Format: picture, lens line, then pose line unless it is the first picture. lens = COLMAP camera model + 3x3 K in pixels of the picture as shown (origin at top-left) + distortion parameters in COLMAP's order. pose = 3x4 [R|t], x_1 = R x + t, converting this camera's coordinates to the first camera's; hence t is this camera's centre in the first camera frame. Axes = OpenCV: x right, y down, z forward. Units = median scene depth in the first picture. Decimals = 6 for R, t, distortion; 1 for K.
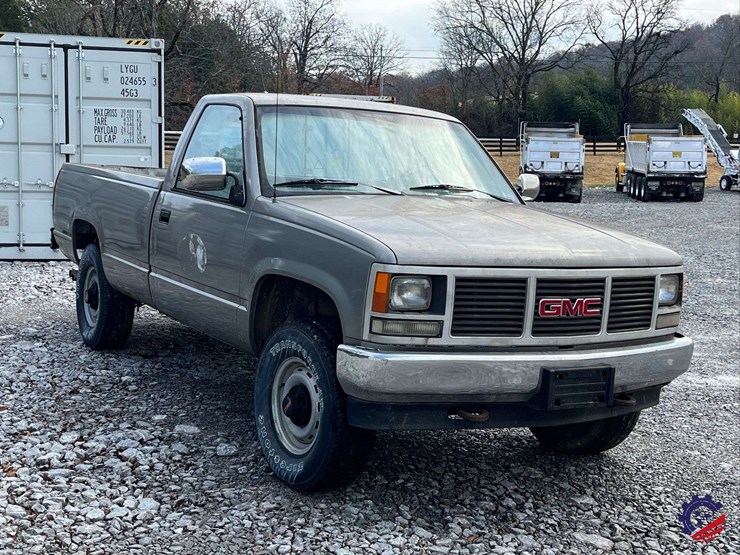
lens RADIAL K [[1025.7, 0, 361.1], [0, 1025.7, 278.1], [0, 0, 1]] dist [0.154998, -0.532902]
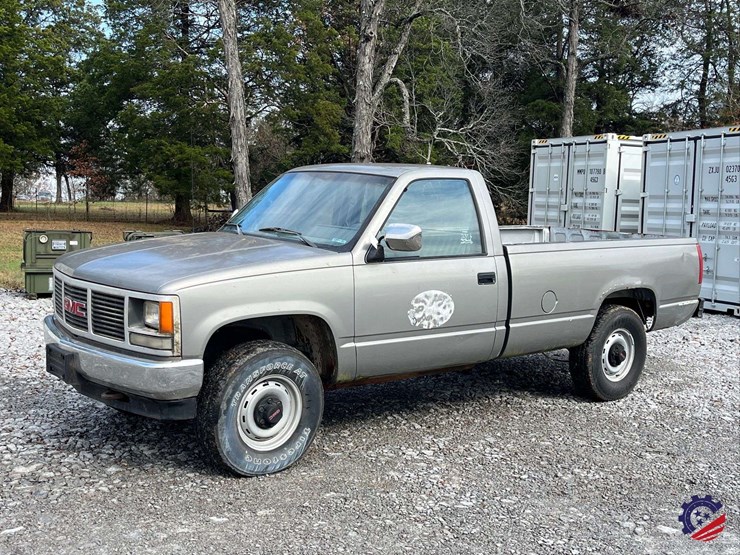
lens RADIAL K [[838.1, 0, 369.8], [0, 838.1, 277.5], [0, 0, 1]] dist [0.093599, -0.208461]
pose [[0.153592, 0.056624, -0.986511, 1.216727], [-0.139054, 0.989661, 0.035155, -0.092029], [0.978301, 0.131779, 0.159877, 1.066016]]
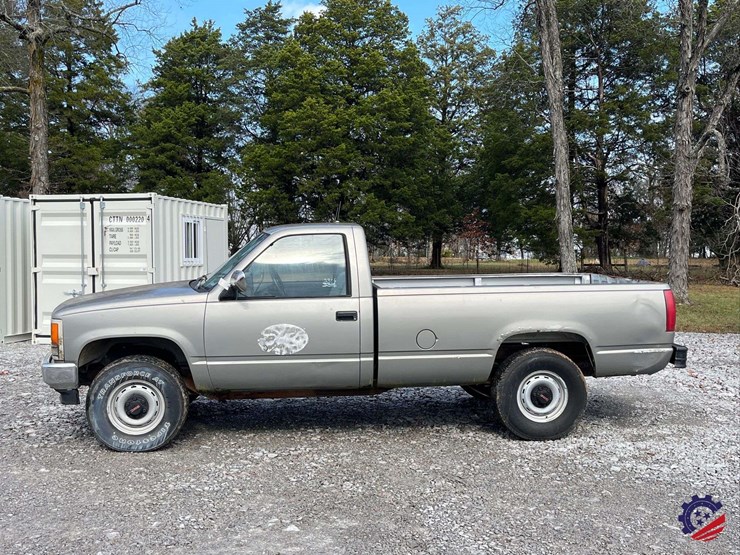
lens RADIAL K [[763.1, 0, 370.1], [0, 763.1, 277.5], [0, 0, 1]] dist [0.084677, -0.199567]
pose [[-0.398803, -0.006568, -0.917013, 1.230219], [-0.126277, 0.990842, 0.047820, -0.199553], [0.908301, 0.134868, -0.395980, 1.929040]]
